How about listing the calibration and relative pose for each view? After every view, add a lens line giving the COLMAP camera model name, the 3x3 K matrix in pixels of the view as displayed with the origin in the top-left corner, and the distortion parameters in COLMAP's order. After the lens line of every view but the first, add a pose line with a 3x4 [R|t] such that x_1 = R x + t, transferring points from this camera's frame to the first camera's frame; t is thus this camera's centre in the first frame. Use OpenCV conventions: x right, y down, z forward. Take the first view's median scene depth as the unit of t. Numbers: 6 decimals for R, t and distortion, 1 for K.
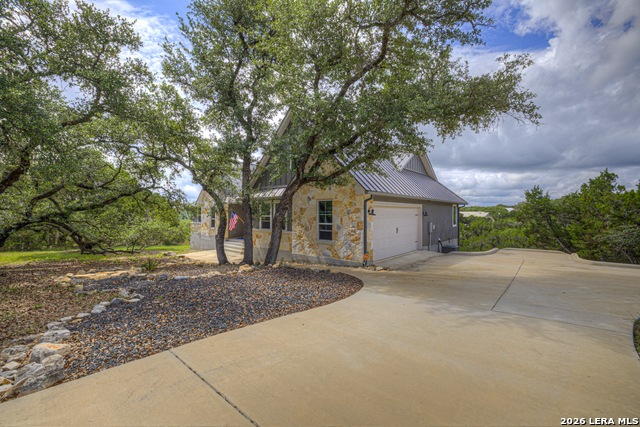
lens RADIAL K [[277.3, 0, 322.0], [0, 277.3, 213.8], [0, 0, 1]] dist [-0.004453, 0.000031]
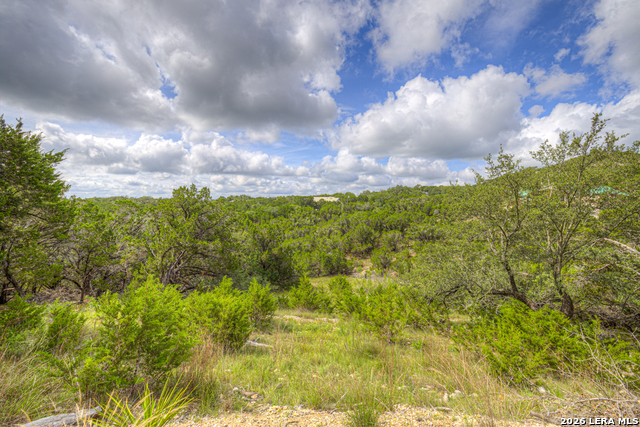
lens RADIAL K [[277.3, 0, 318.7], [0, 277.3, 211.7], [0, 0, 1]] dist [-0.004453, 0.000031]
pose [[0.892527, -0.010721, 0.450866, 0.172175], [0.002329, 0.999814, 0.019164, 0.036639], [-0.450988, -0.016054, 0.892386, 0.280416]]
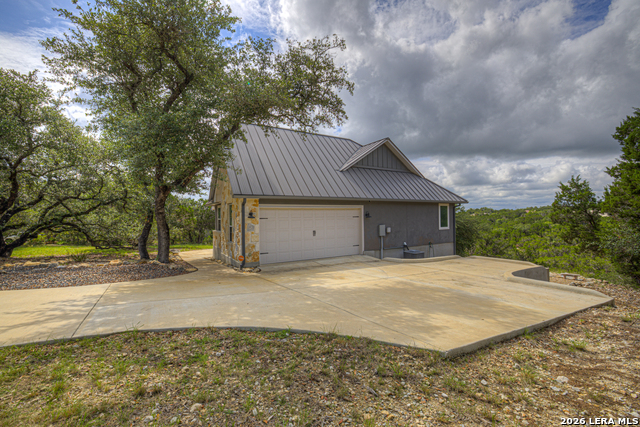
lens RADIAL K [[277.3, 0, 318.6], [0, 277.3, 215.5], [0, 0, 1]] dist [-0.004453, 0.000031]
pose [[0.948244, -0.021234, -0.316831, 0.073575], [0.018761, 0.999765, -0.010854, 0.001133], [0.316987, 0.004349, 0.948420, 0.011393]]
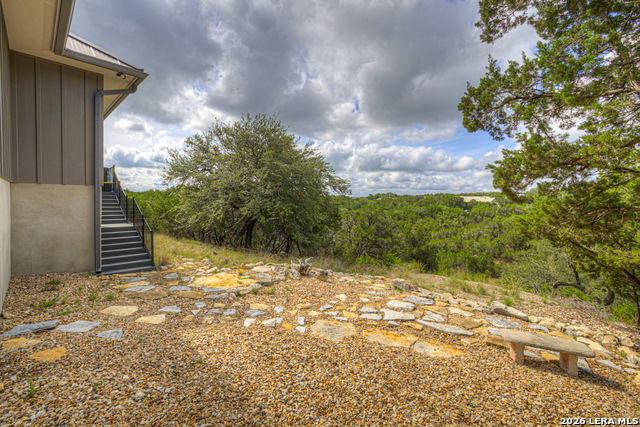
lens RADIAL K [[277.3, 0, 321.6], [0, 277.3, 210.1], [0, 0, 1]] dist [-0.004453, 0.000031]
pose [[0.999362, 0.012253, -0.033544, 0.133798], [-0.011212, 0.999455, 0.031064, 0.020398], [0.033906, -0.030668, 0.998954, 0.172416]]
